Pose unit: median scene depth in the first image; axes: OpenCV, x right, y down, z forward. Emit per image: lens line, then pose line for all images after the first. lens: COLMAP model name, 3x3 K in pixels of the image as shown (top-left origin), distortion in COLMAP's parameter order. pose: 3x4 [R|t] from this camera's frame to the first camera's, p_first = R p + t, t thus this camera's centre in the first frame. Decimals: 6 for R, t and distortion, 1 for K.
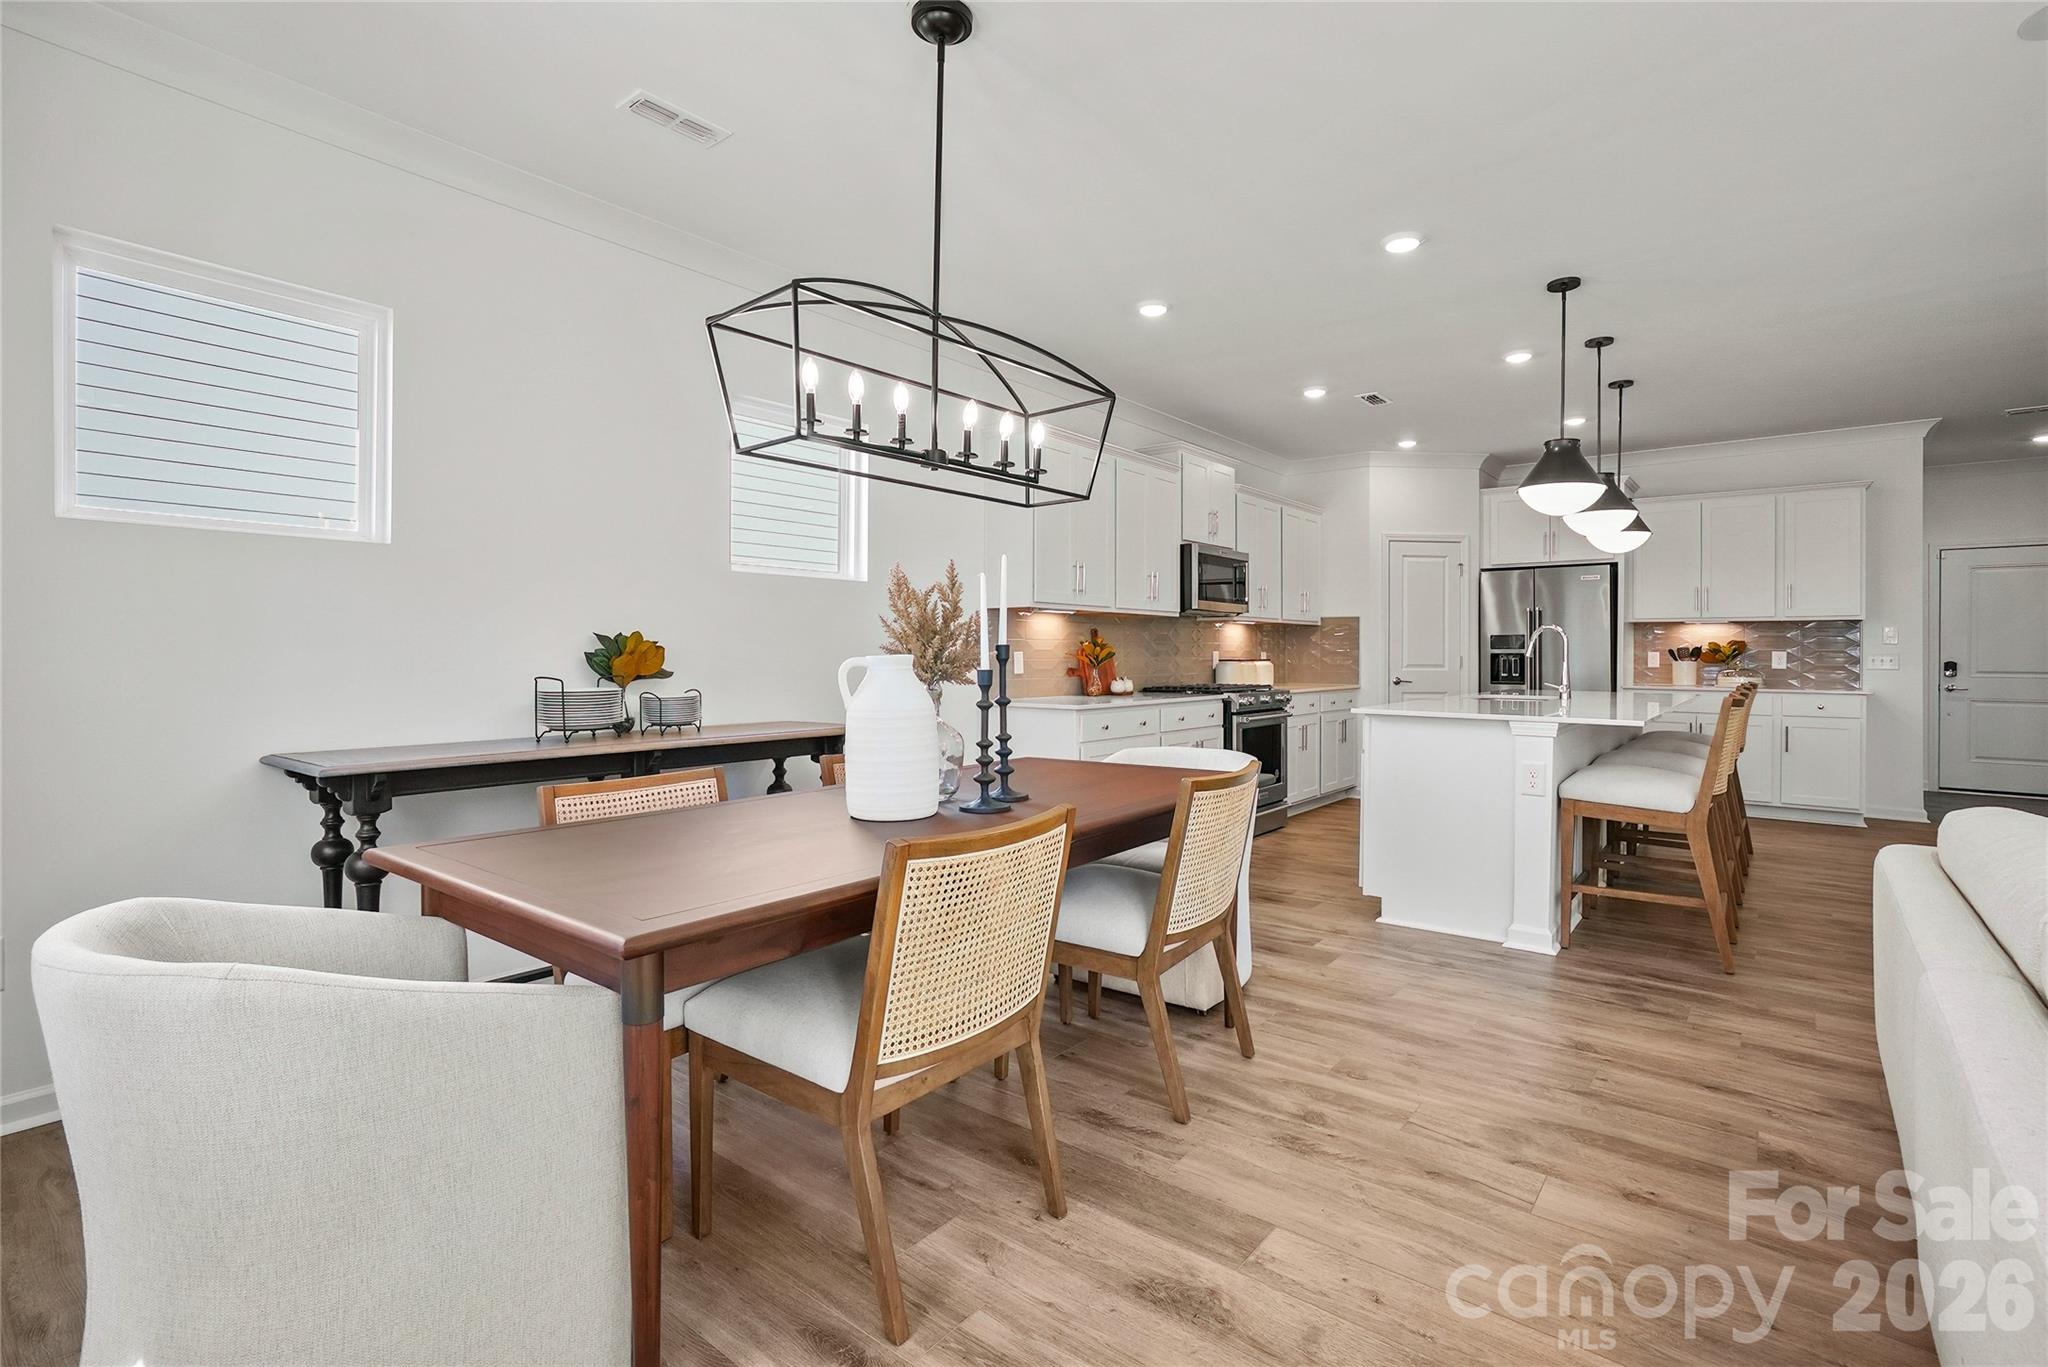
lens RADIAL K [[958.0, 0, 1027.0], [0, 958.0, 644.7], [0, 0, 1]] dist [0.000718, 0.000508]
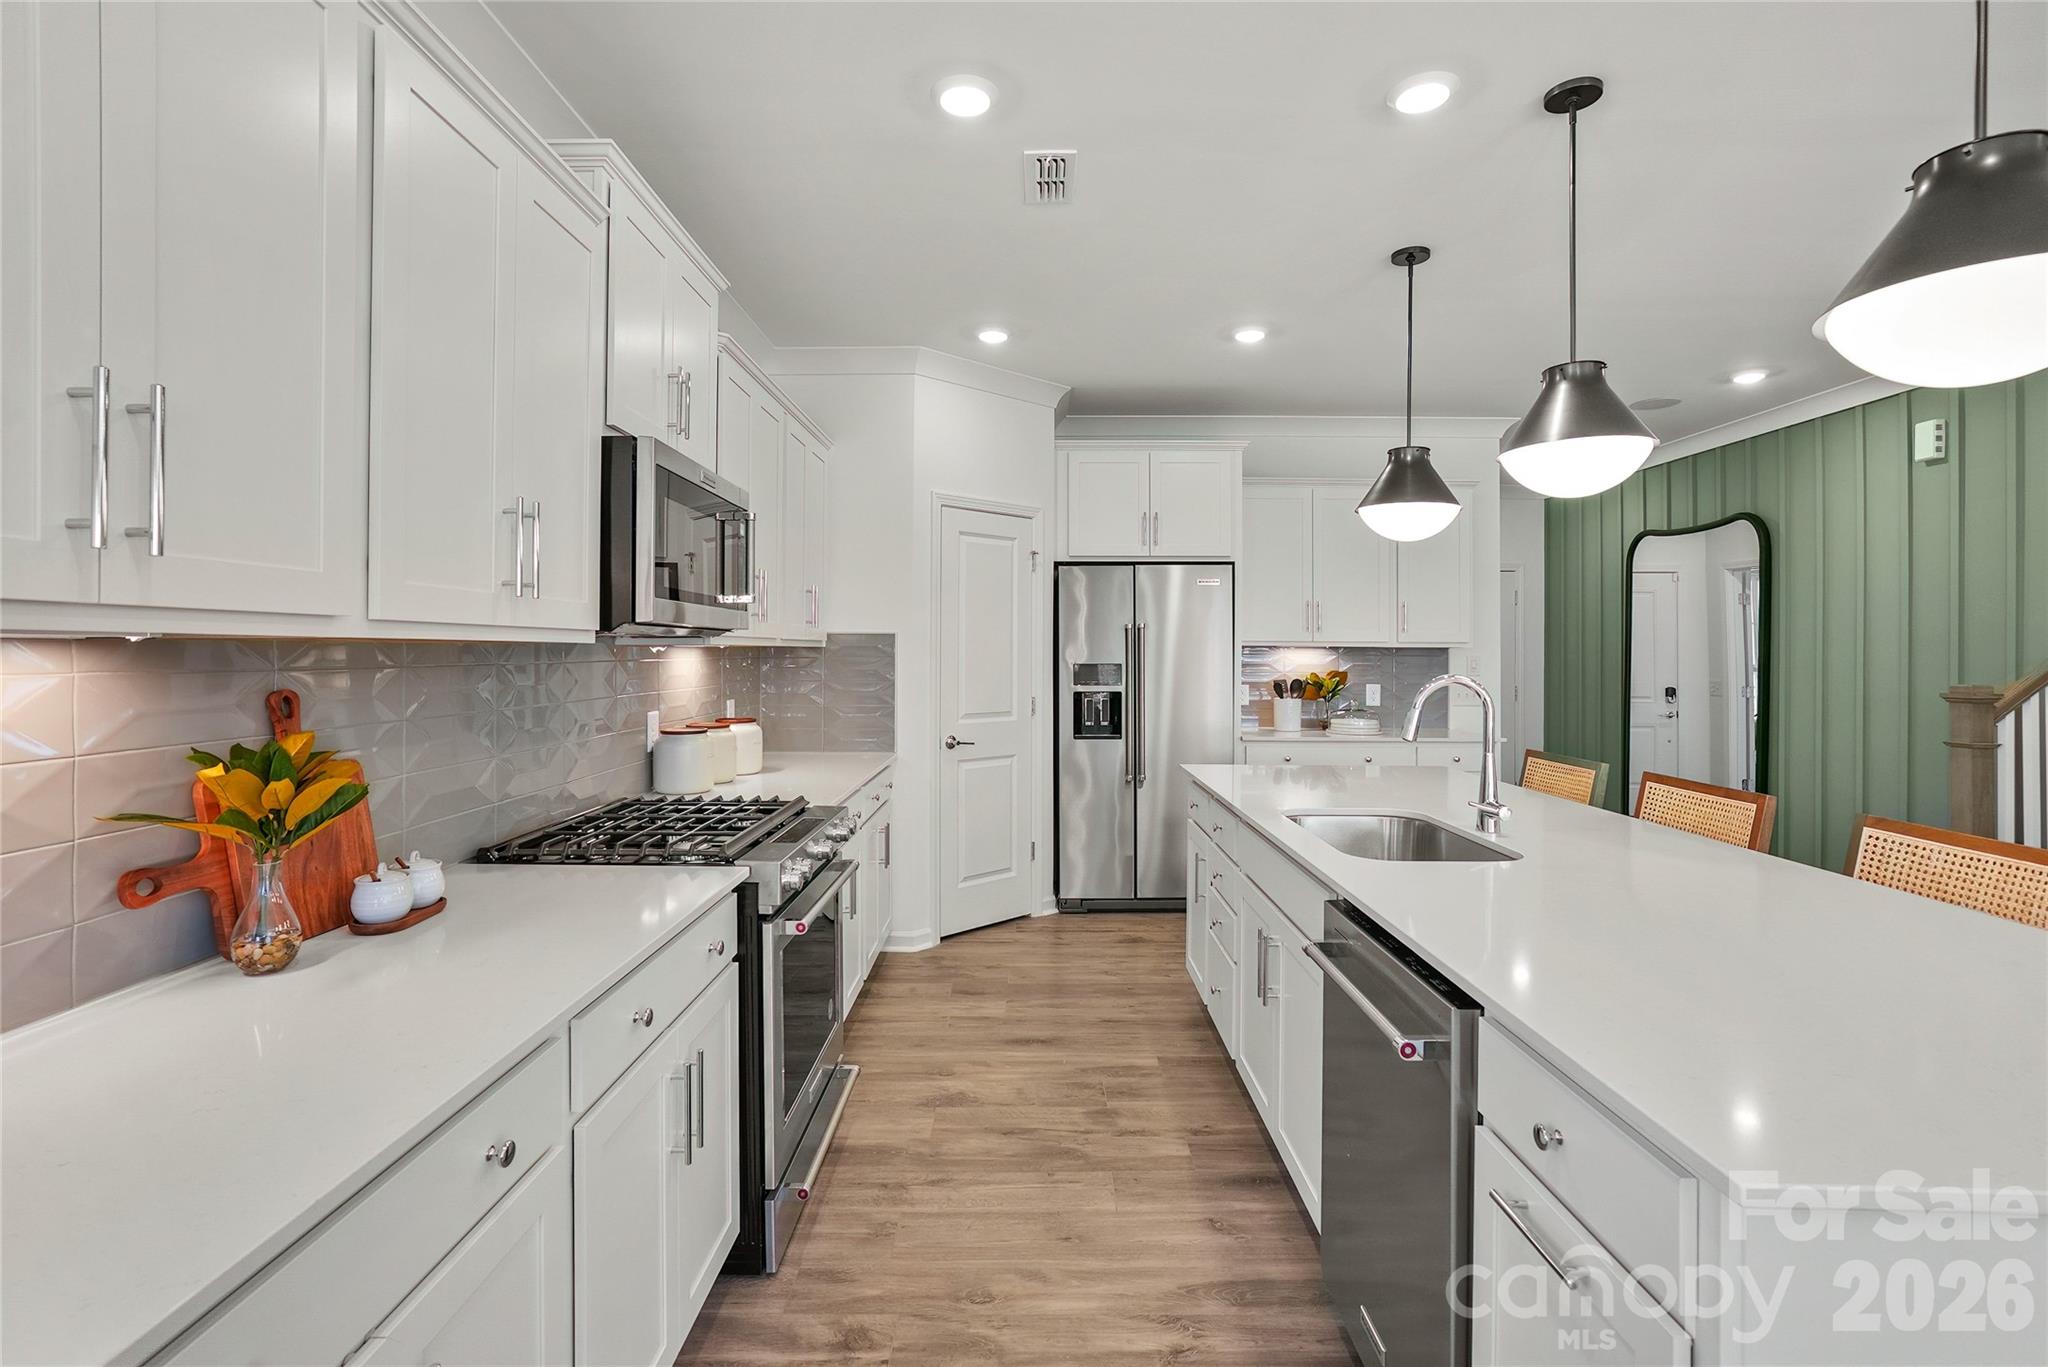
lens RADIAL K [[958.0, 0, 1027.0], [0, 958.0, 644.7], [0, 0, 1]] dist [0.000718, 0.000508]
pose [[0.783082, 0.002155, 0.621915, 0.058596], [-0.004999, 0.999984, 0.002830, -0.027814], [-0.621899, -0.005325, 0.783079, 0.569698]]
